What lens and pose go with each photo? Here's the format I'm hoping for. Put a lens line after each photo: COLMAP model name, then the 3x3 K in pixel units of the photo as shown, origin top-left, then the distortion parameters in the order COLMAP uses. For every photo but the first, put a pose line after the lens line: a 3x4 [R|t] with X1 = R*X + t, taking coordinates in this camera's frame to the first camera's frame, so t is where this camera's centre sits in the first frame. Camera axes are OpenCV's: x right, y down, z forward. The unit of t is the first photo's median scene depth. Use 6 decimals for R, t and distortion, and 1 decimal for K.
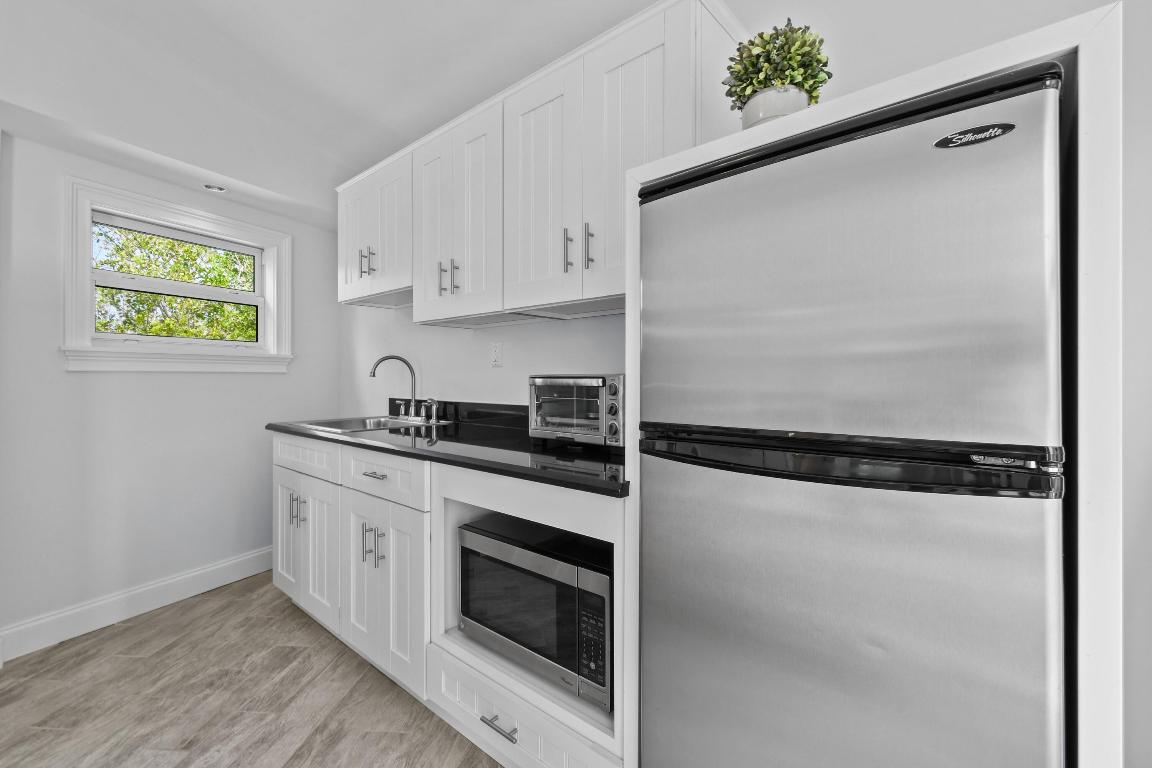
lens RADIAL K [[520.0, 0, 572.6], [0, 520.0, 384.6], [0, 0, 1]] dist [-0.000307, -0.000223]
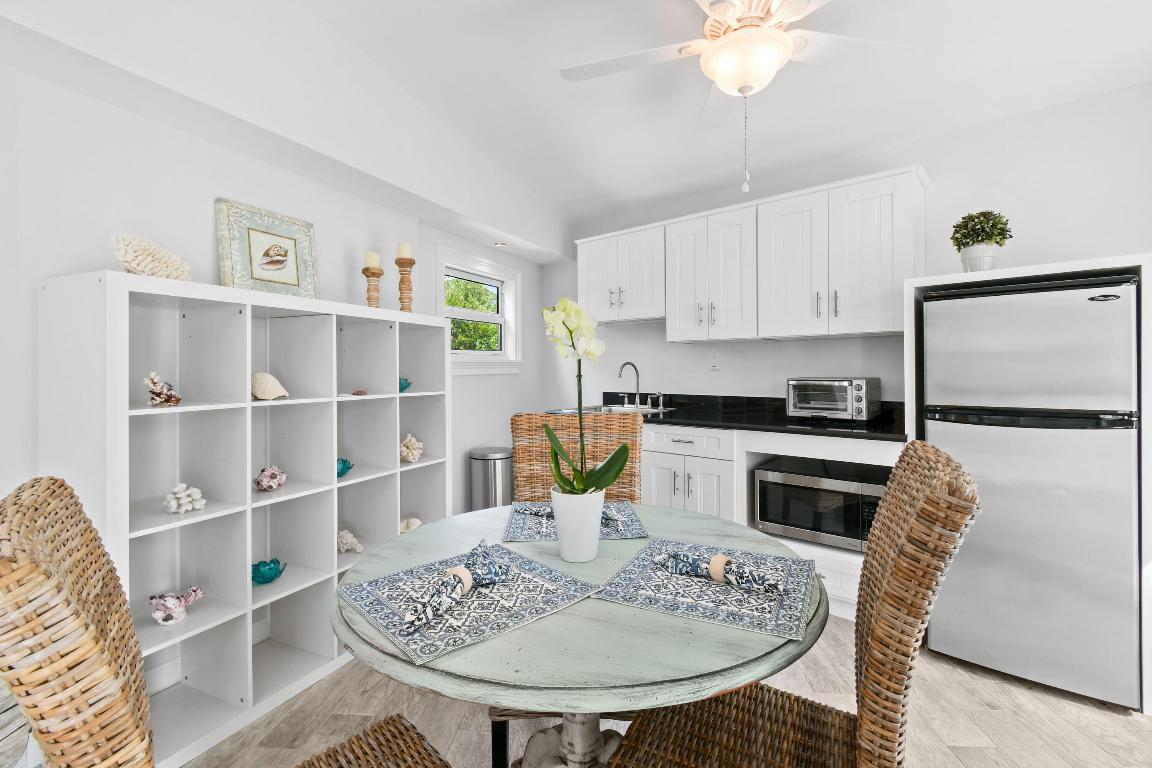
lens RADIAL K [[520.0, 0, 579.0], [0, 520.0, 379.9], [0, 0, 1]] dist [-0.000307, -0.000223]
pose [[0.999951, -0.007358, 0.006671, -0.761885], [0.007288, 0.999919, 0.010436, -0.036469], [-0.006747, -0.010387, 0.999923, -0.650914]]
